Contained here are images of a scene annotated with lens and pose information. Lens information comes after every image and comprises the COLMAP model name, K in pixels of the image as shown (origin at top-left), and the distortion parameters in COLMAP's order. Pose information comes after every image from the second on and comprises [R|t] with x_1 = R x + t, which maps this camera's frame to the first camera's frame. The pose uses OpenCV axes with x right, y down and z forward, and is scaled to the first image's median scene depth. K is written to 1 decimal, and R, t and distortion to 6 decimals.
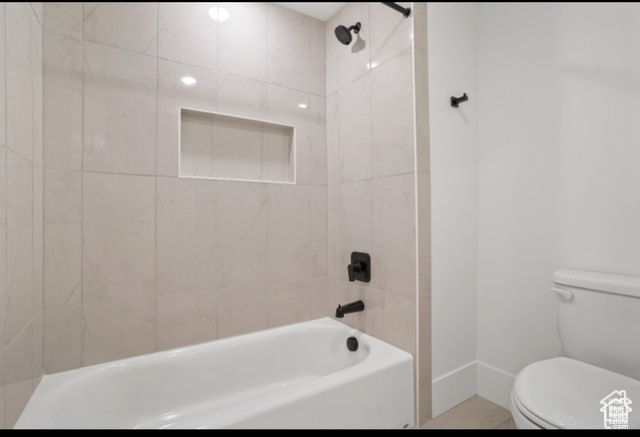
lens RADIAL K [[321.8, 0, 320.8], [0, 321.8, 217.4], [0, 0, 1]] dist [-0.024578, 0.001333]
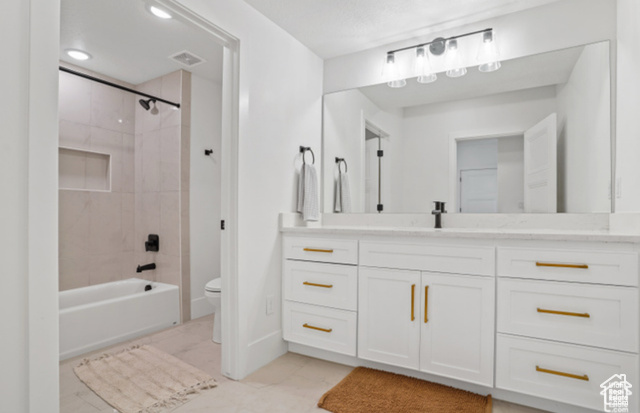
lens RADIAL K [[342.6, 0, 318.7], [0, 342.6, 209.7], [0, 0, 1]] dist [-0.050402, 0.021726]
pose [[0.900179, 0.009726, 0.435412, 0.124742], [-0.006904, 0.999944, -0.008063, -0.012569], [-0.435466, 0.004252, 0.900195, -0.955704]]
